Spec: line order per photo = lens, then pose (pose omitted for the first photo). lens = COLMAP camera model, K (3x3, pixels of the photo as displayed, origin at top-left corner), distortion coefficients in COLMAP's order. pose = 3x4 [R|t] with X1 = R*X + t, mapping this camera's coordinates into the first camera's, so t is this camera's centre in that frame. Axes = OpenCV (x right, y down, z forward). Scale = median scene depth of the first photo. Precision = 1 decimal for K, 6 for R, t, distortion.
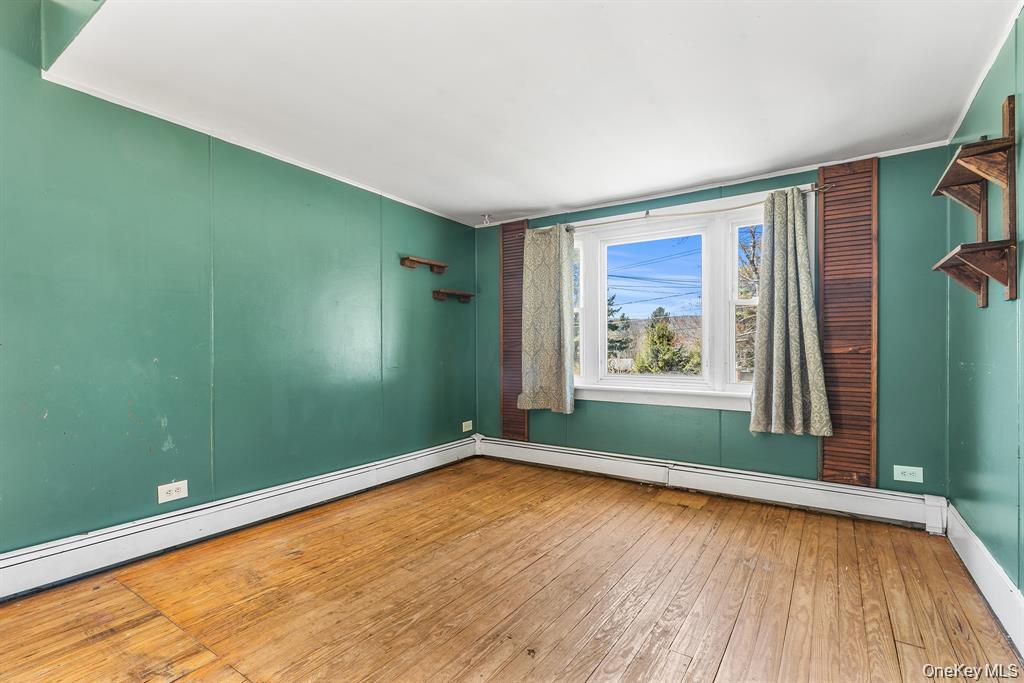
lens RADIAL K [[470.2, 0, 513.6], [0, 470.2, 346.3], [0, 0, 1]] dist [-0.001686, 0.000298]
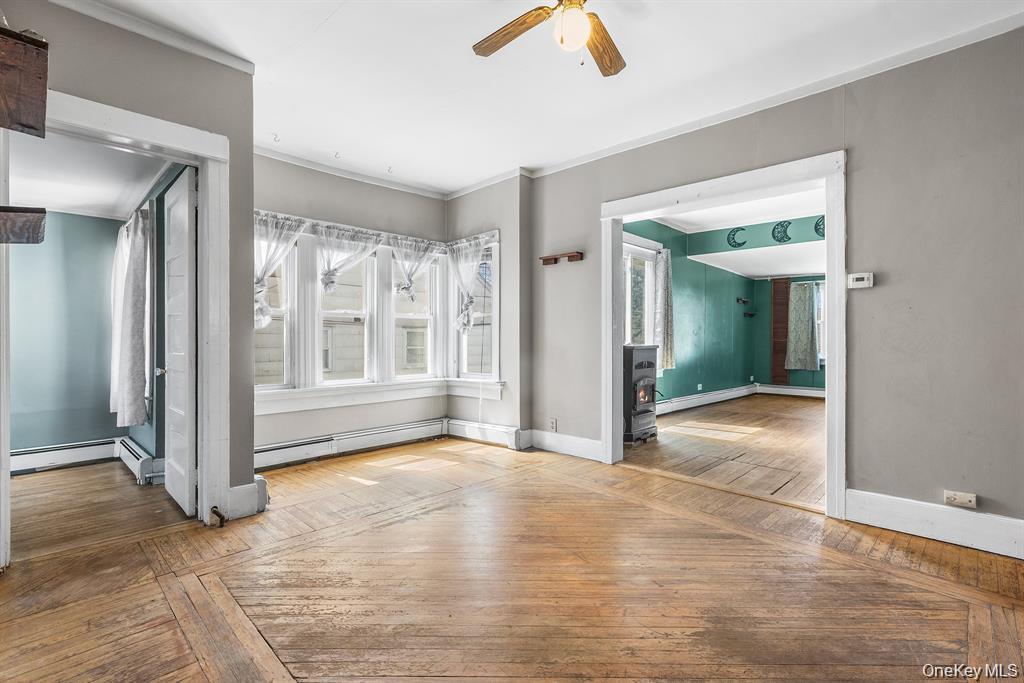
lens RADIAL K [[470.2, 0, 512.7], [0, 470.2, 341.4], [0, 0, 1]] dist [-0.001686, 0.000298]
pose [[0.985891, 0.011564, -0.166987, -0.843943], [-0.010654, 0.999923, 0.006346, 0.009457], [0.167048, -0.004478, 0.985939, -1.264126]]
